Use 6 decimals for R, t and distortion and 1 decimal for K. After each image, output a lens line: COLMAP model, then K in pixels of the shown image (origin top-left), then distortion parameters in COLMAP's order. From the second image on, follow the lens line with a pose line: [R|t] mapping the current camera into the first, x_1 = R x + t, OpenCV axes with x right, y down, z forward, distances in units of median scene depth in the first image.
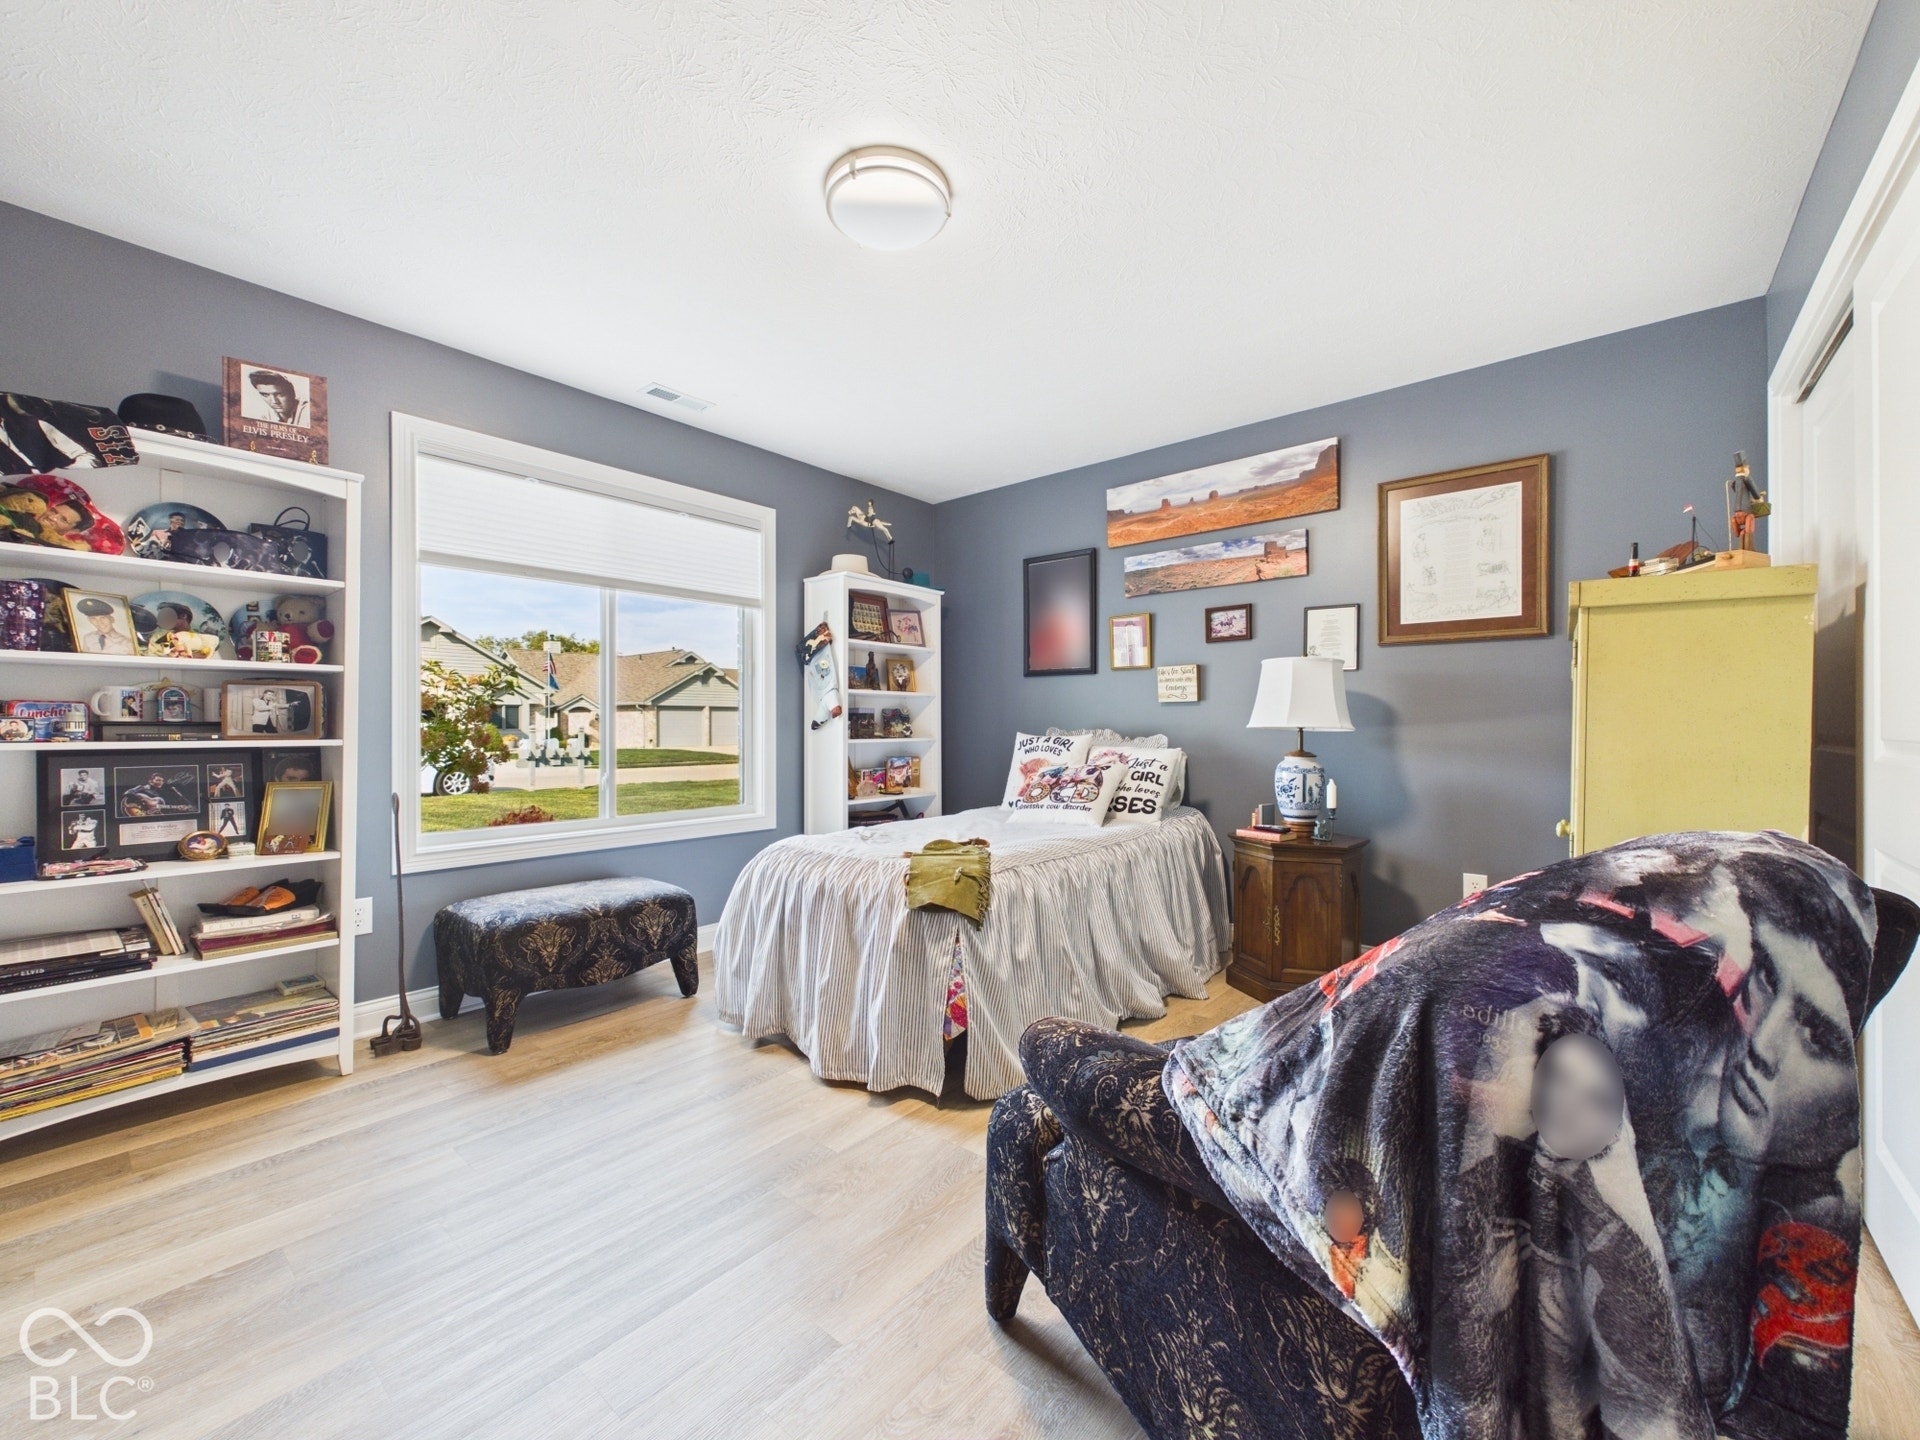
lens RADIAL K [[770.3, 0, 961.9], [0, 770.3, 727.9], [0, 0, 1]] dist [0.001328, -0.000057]
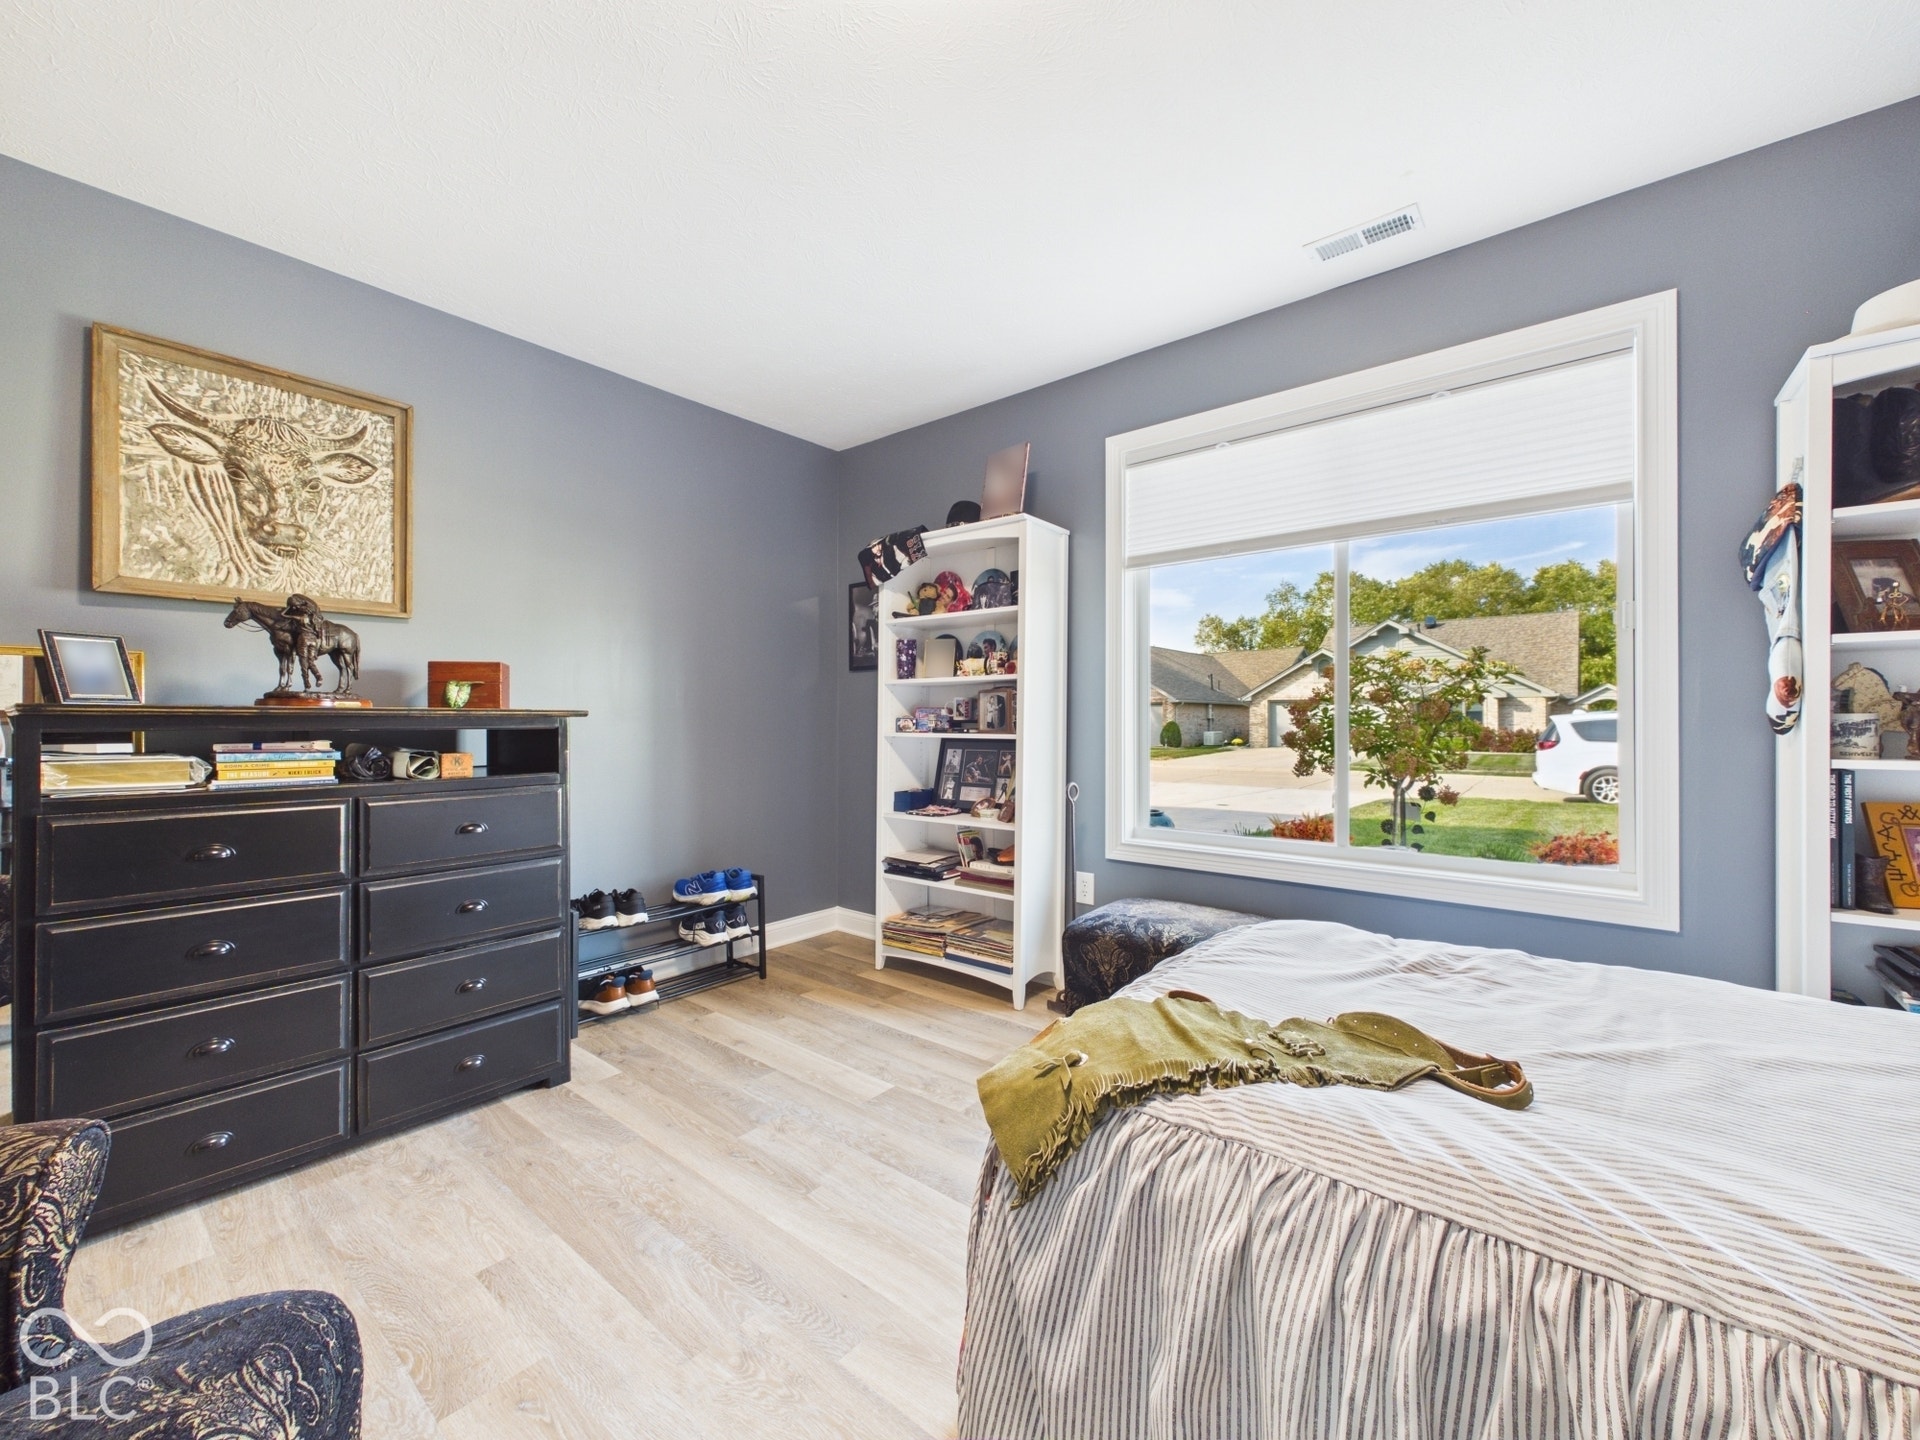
lens RADIAL K [[770.3, 0, 956.6], [0, 770.3, 719.7], [0, 0, 1]] dist [0.001328, -0.000057]
pose [[0.011327, -0.001725, -0.999934, 0.287306], [-0.003321, 0.999993, -0.001763, -0.004032], [0.999930, 0.003341, 0.011321, 0.610044]]
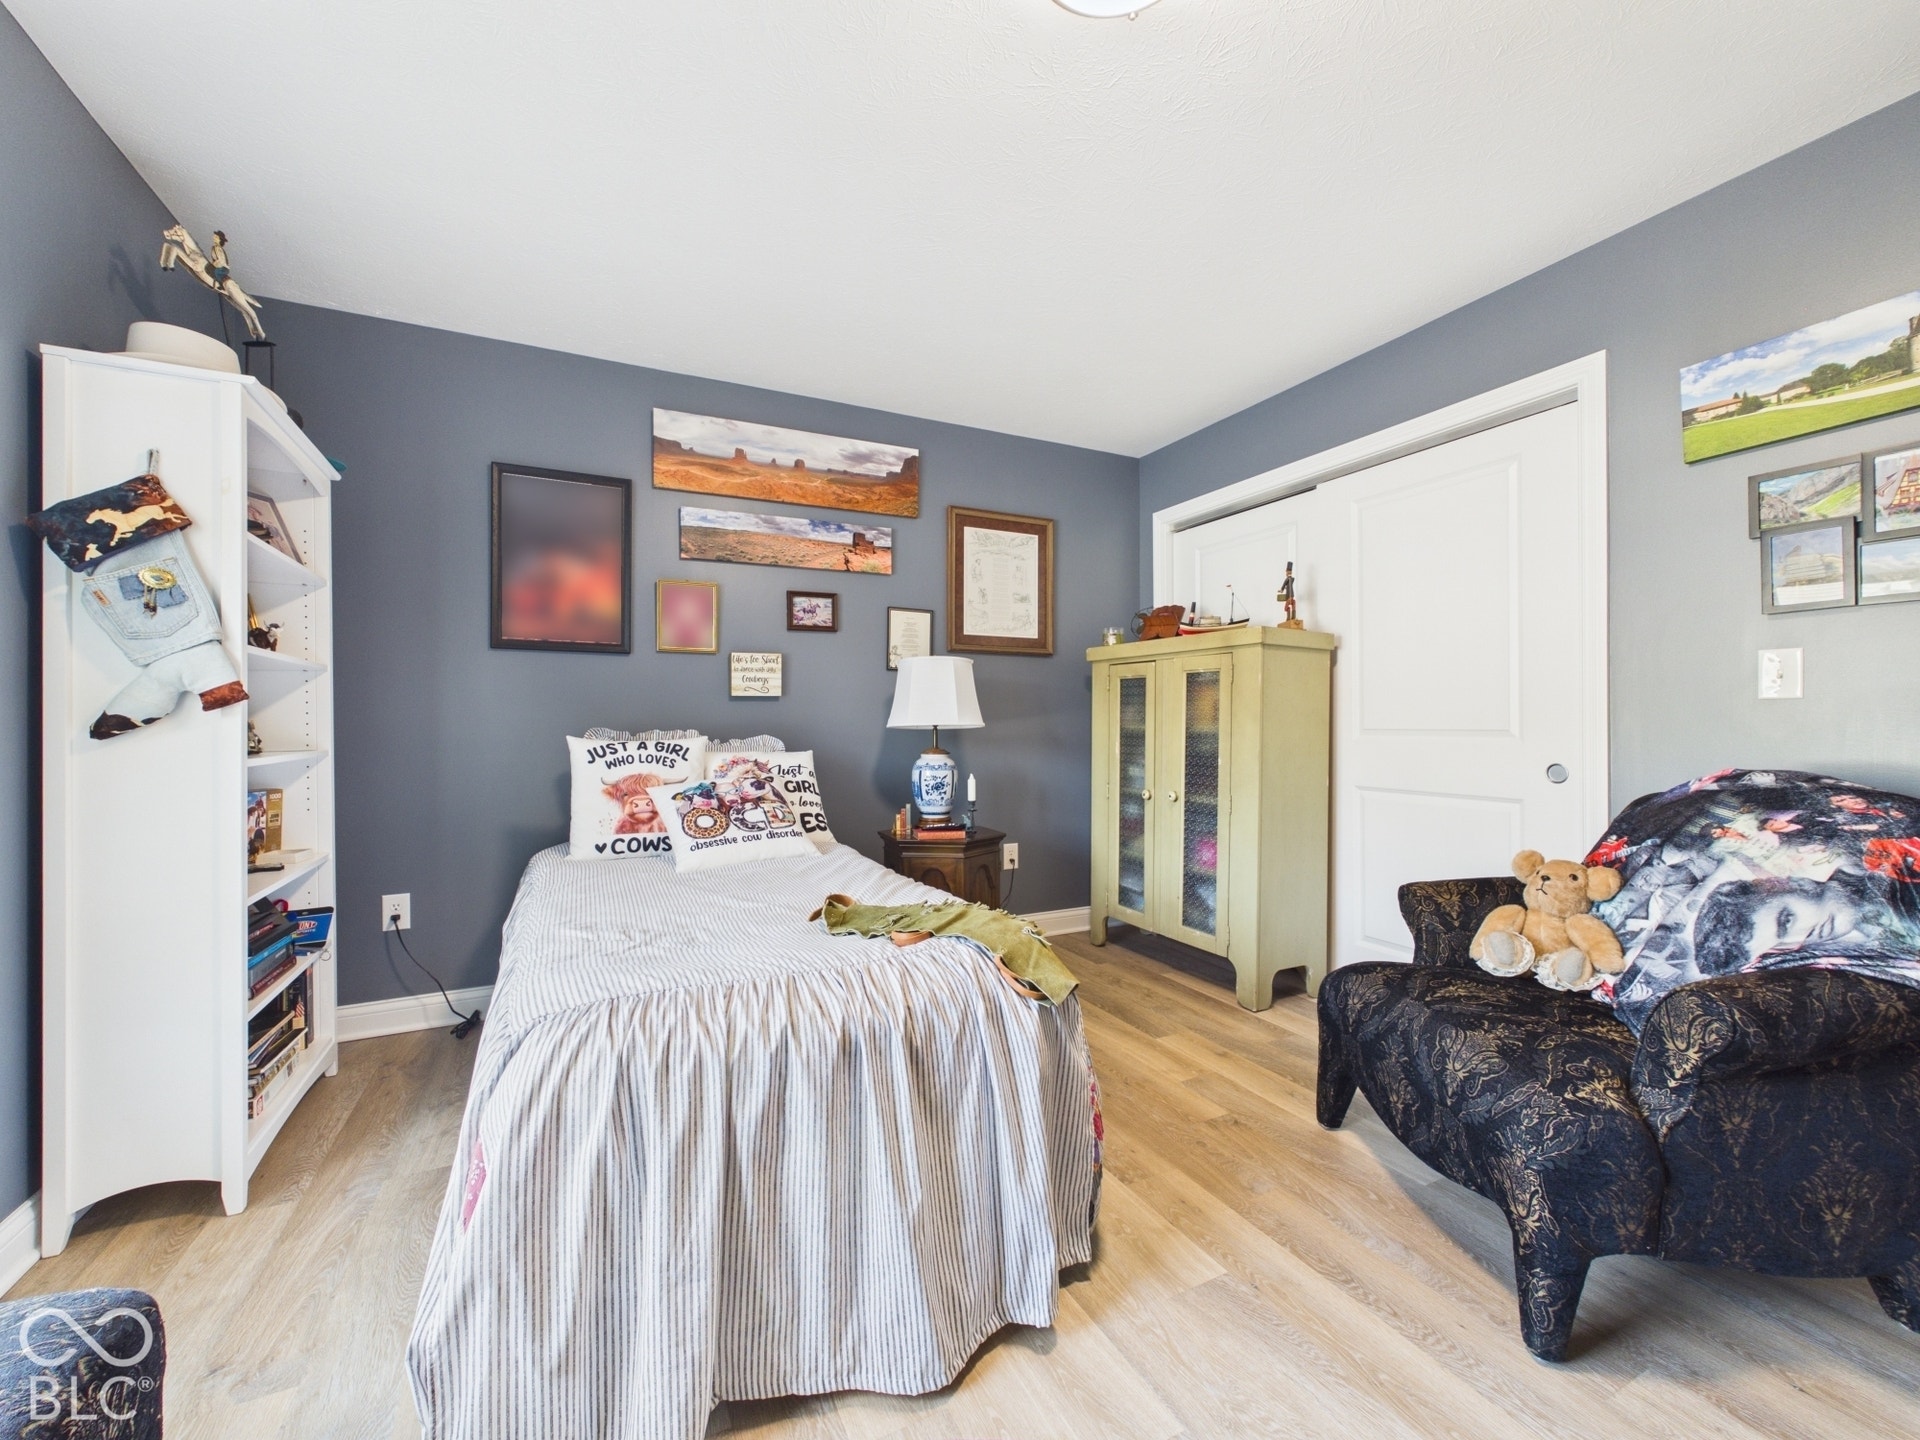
lens RADIAL K [[770.3, 0, 962.5], [0, 770.3, 719.8], [0, 0, 1]] dist [0.001328, -0.000057]
pose [[0.402981, 0.002034, 0.915206, -0.437217], [0.006808, 0.999963, -0.005220, -0.002500], [-0.915183, 0.008334, 0.402952, 0.506415]]
